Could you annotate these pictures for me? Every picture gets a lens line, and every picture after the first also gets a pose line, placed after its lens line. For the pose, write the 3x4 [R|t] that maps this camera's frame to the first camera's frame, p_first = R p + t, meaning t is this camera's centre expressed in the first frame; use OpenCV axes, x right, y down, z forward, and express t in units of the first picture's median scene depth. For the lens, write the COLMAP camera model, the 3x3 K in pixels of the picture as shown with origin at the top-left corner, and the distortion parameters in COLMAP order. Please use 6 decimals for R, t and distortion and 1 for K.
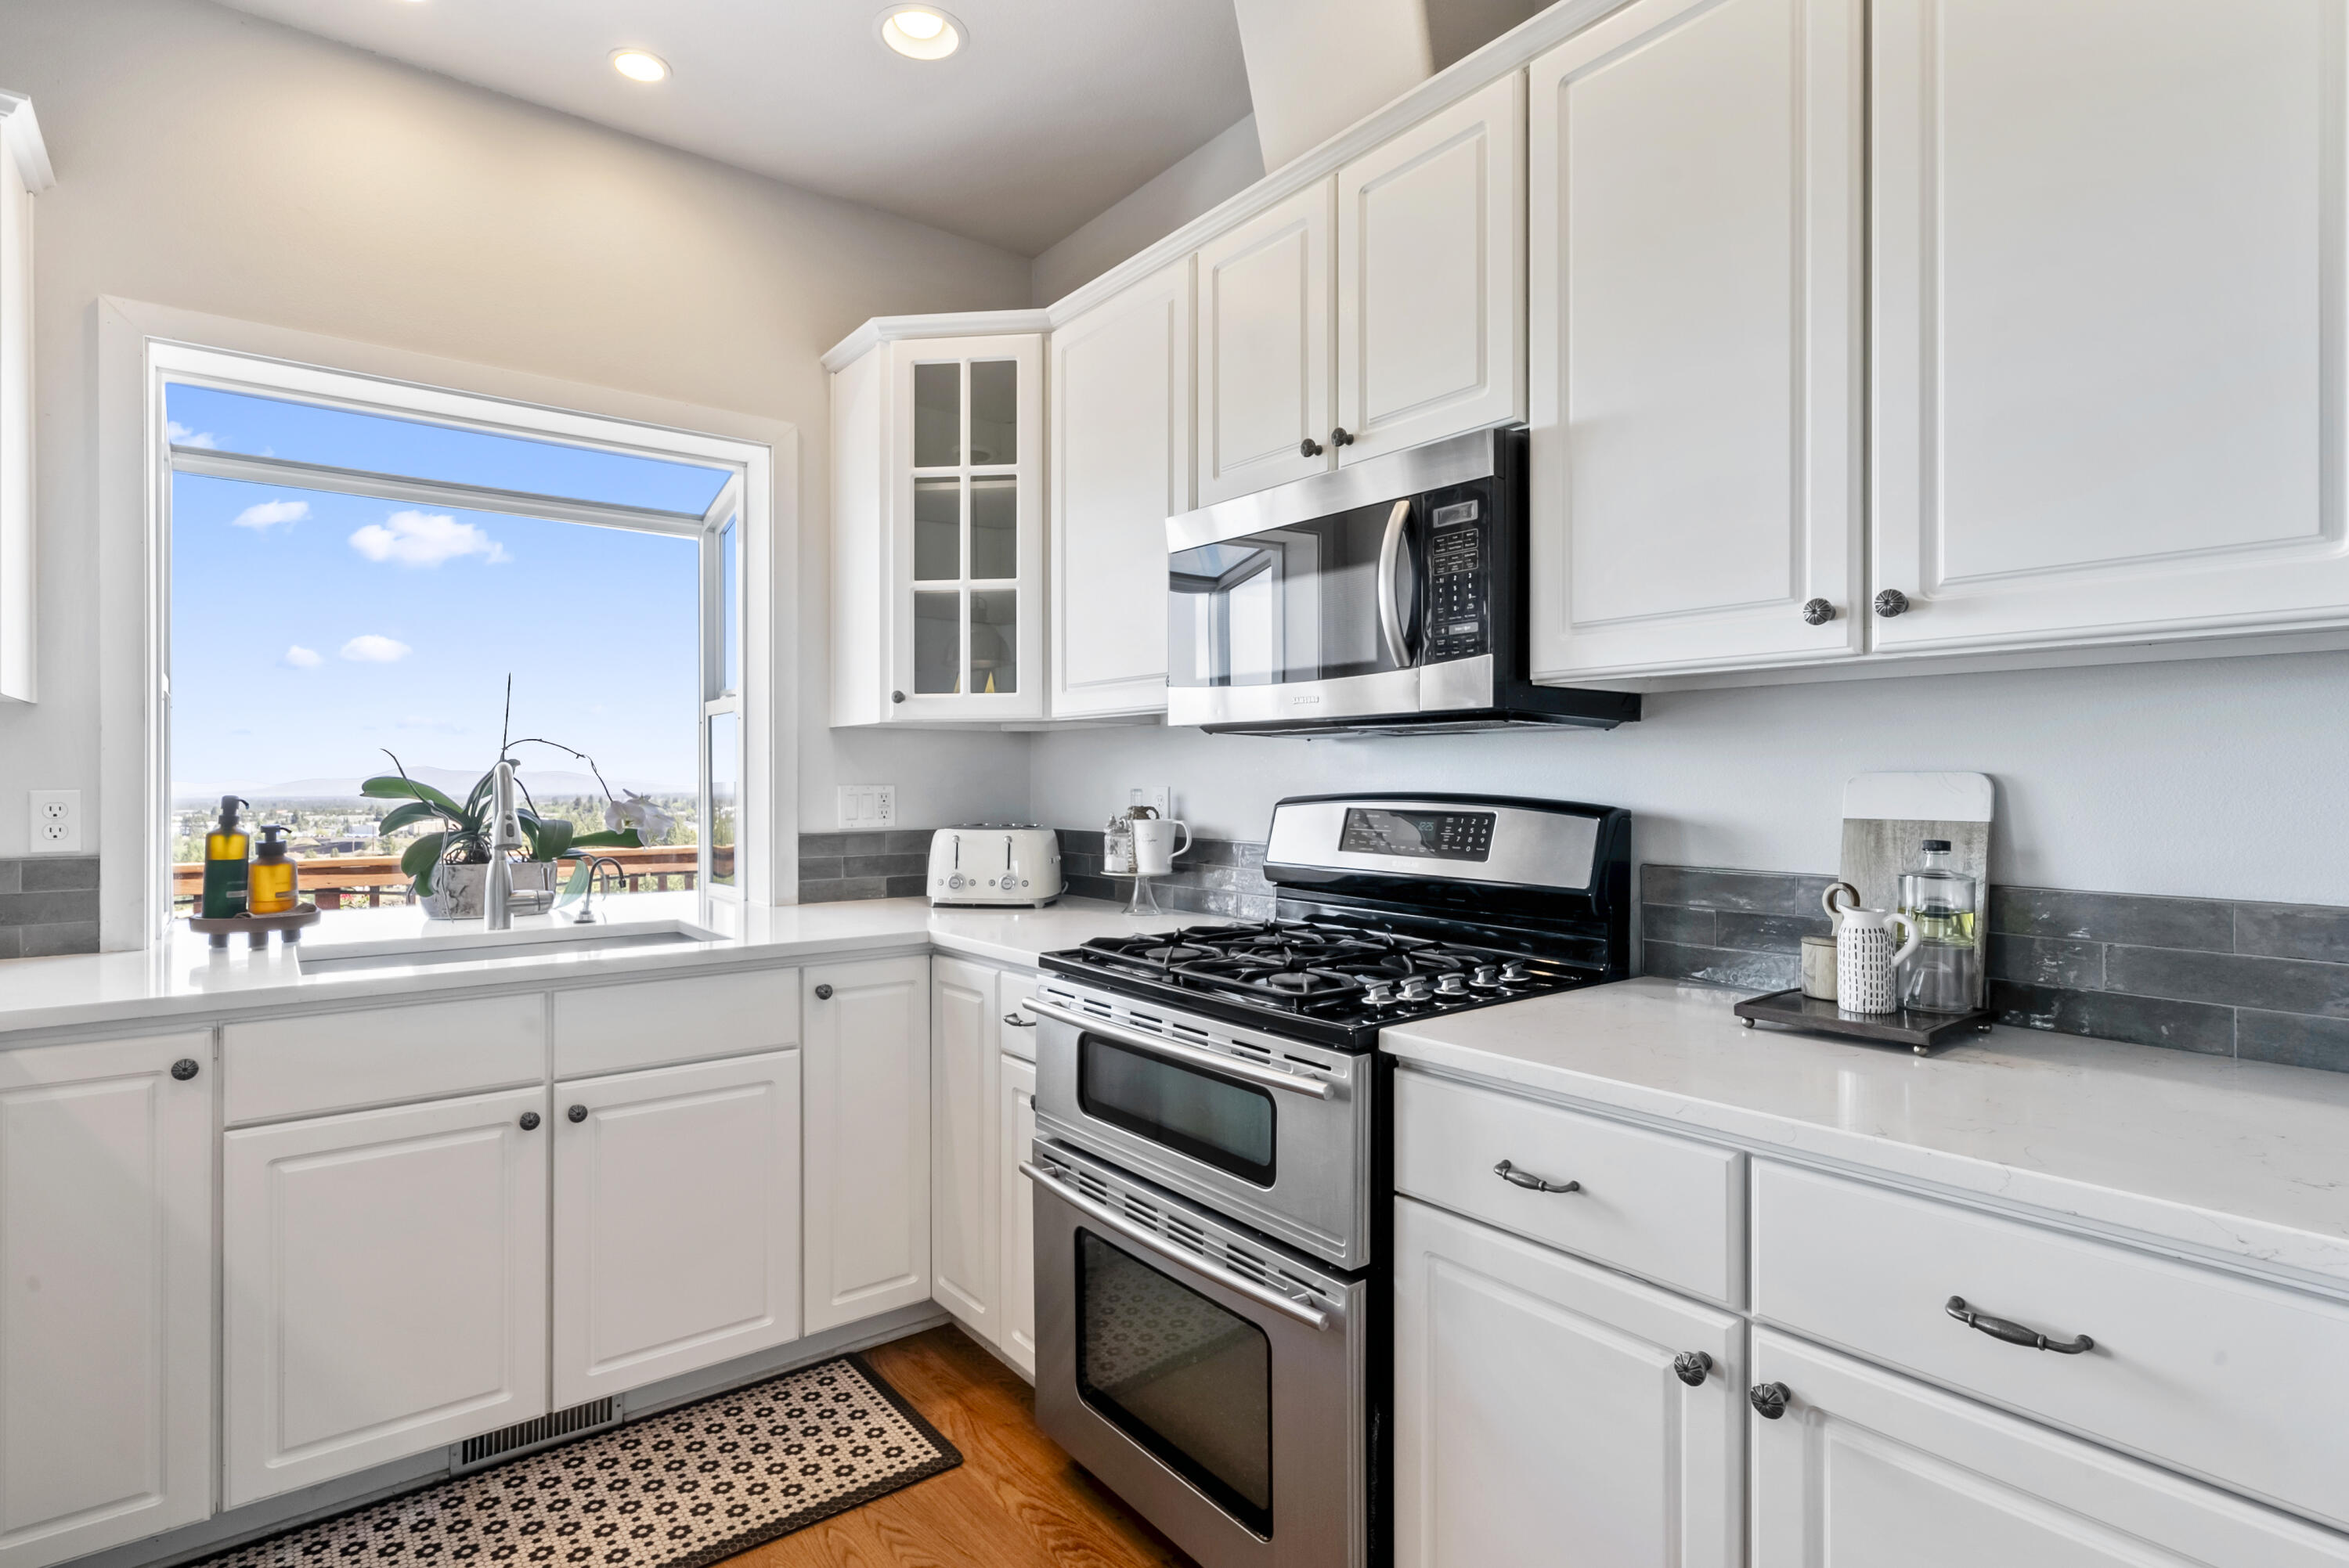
lens RADIAL K [[1170.7, 0, 1174.5], [0, 1170.7, 784.0], [0, 0, 1]] dist [0.000617, -0.000102]
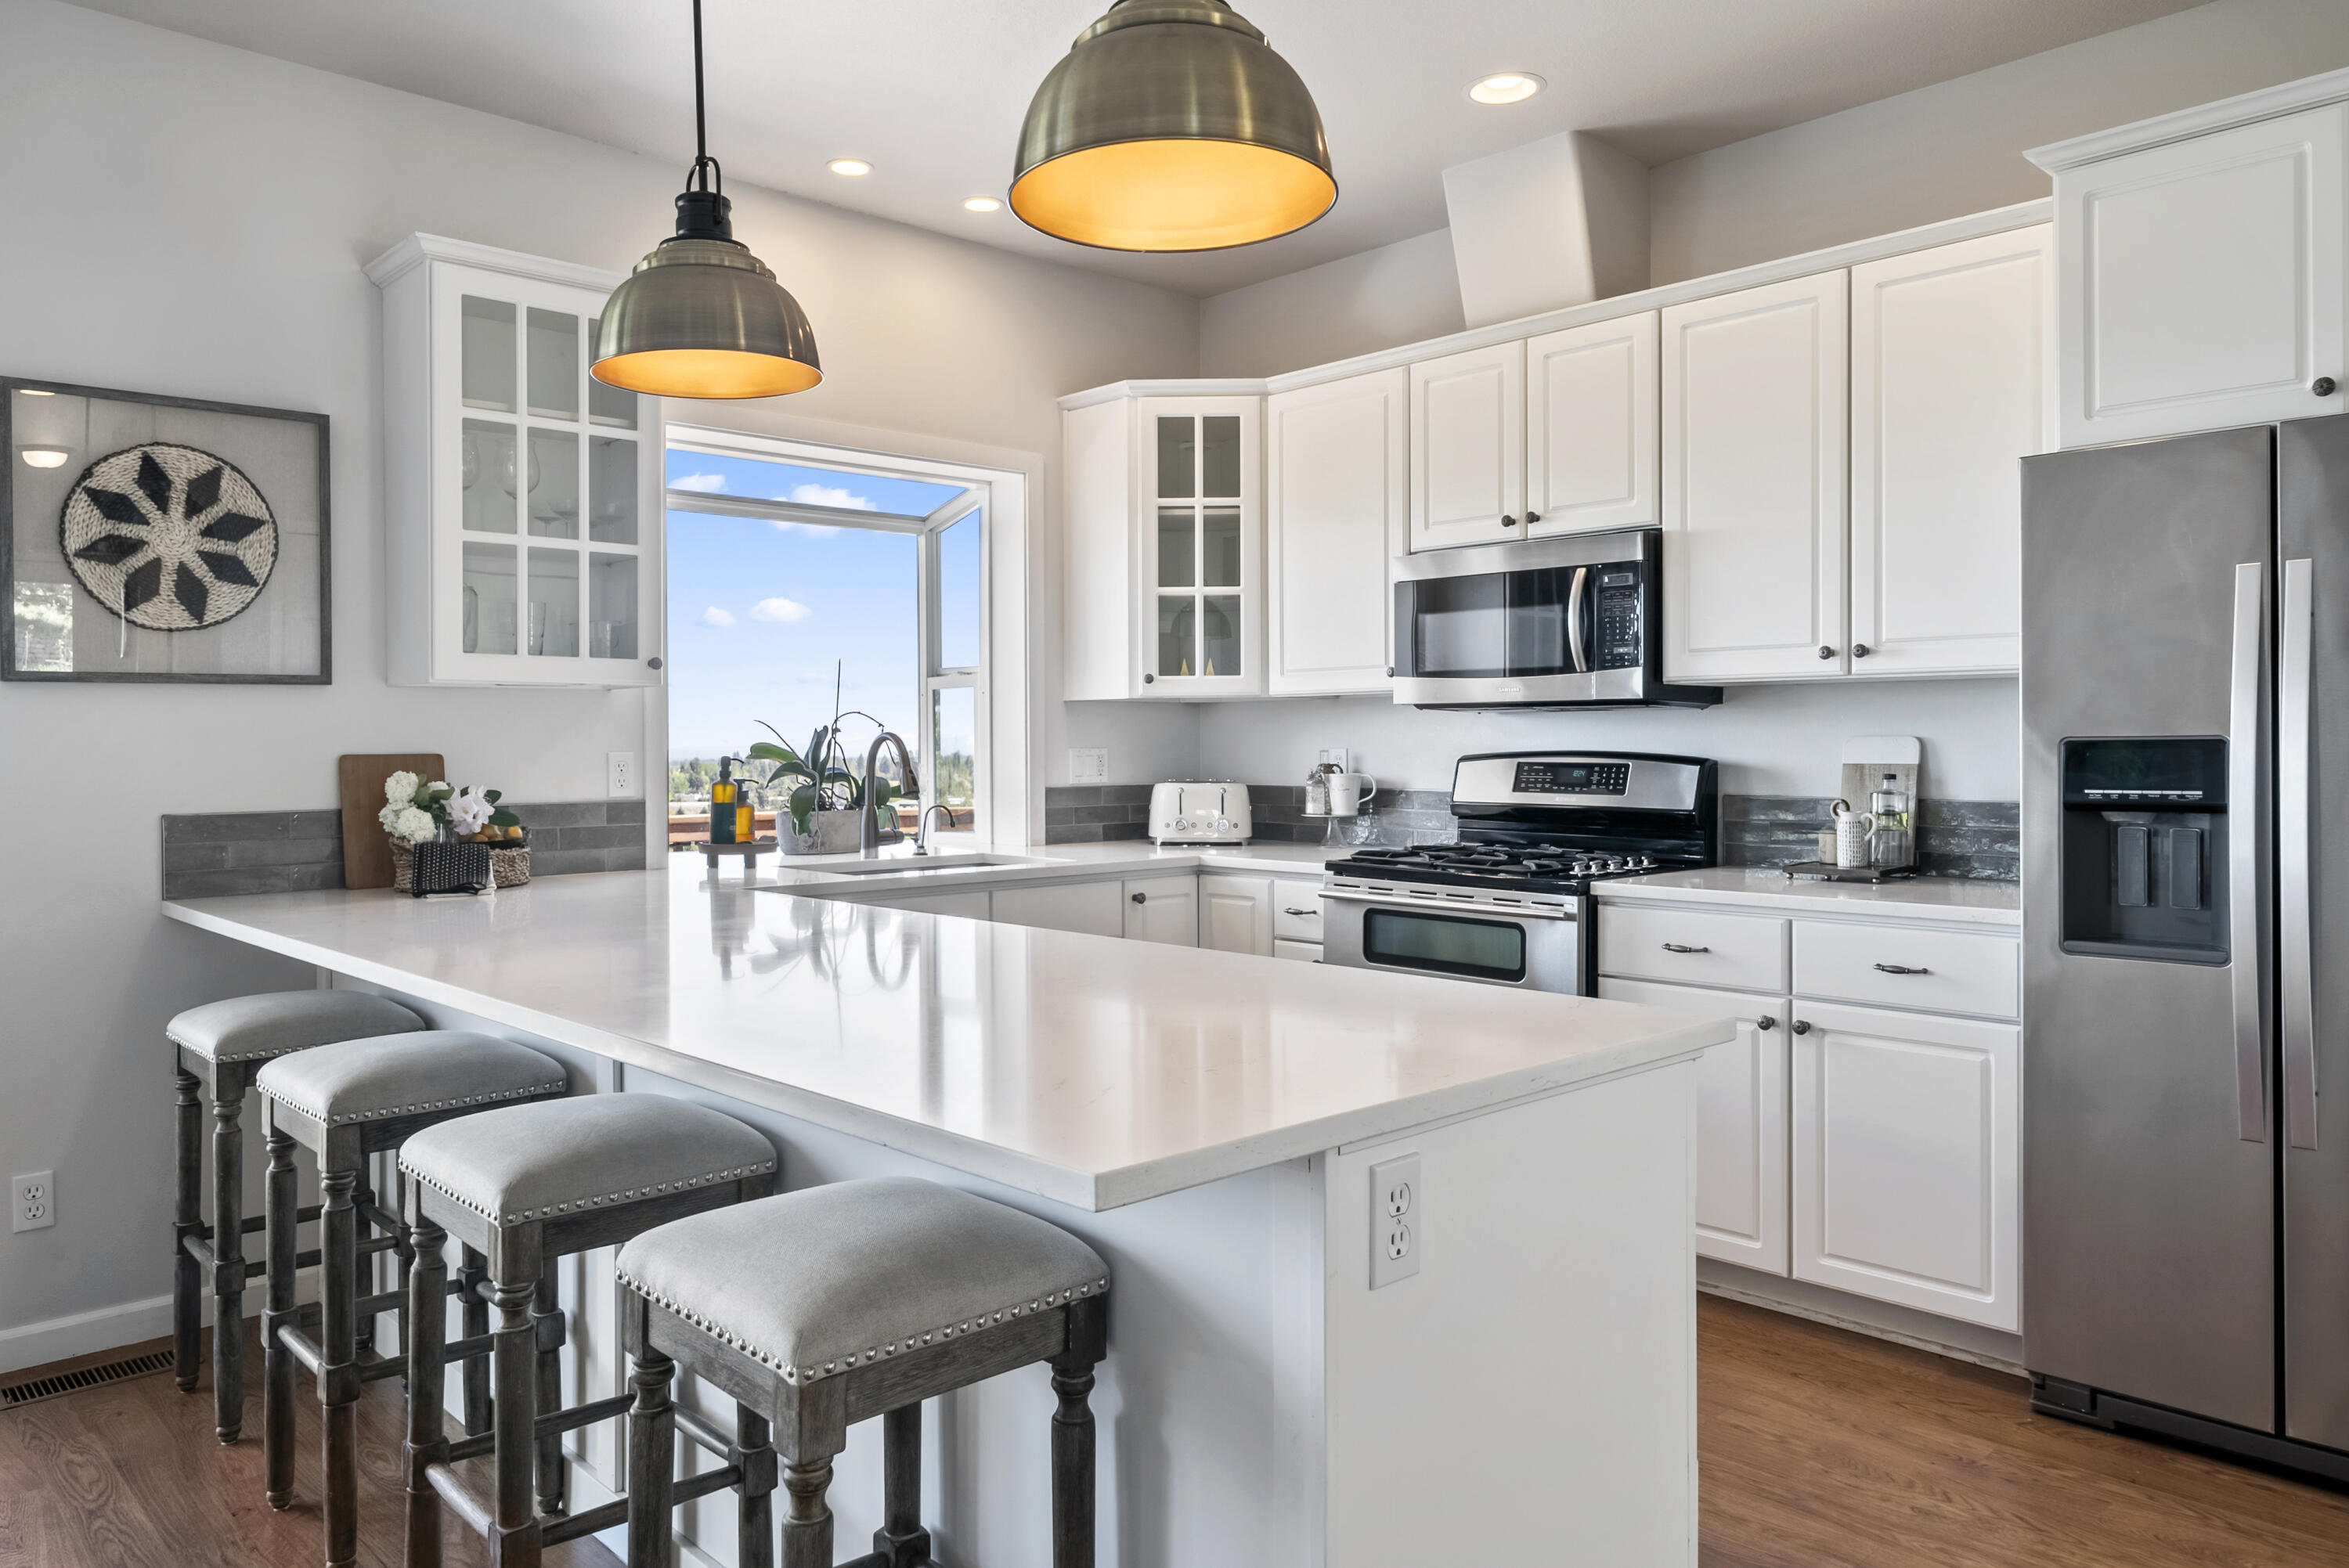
lens RADIAL K [[1602.8, 0, 1171.6], [0, 1602.8, 765.8], [0, 0, 1]] dist [0.002965, 0.001368]
pose [[0.995651, -0.004473, 0.093054, -0.510248], [0.003561, 0.999944, 0.009966, 0.004758], [-0.093094, -0.009591, 0.995611, -1.016484]]
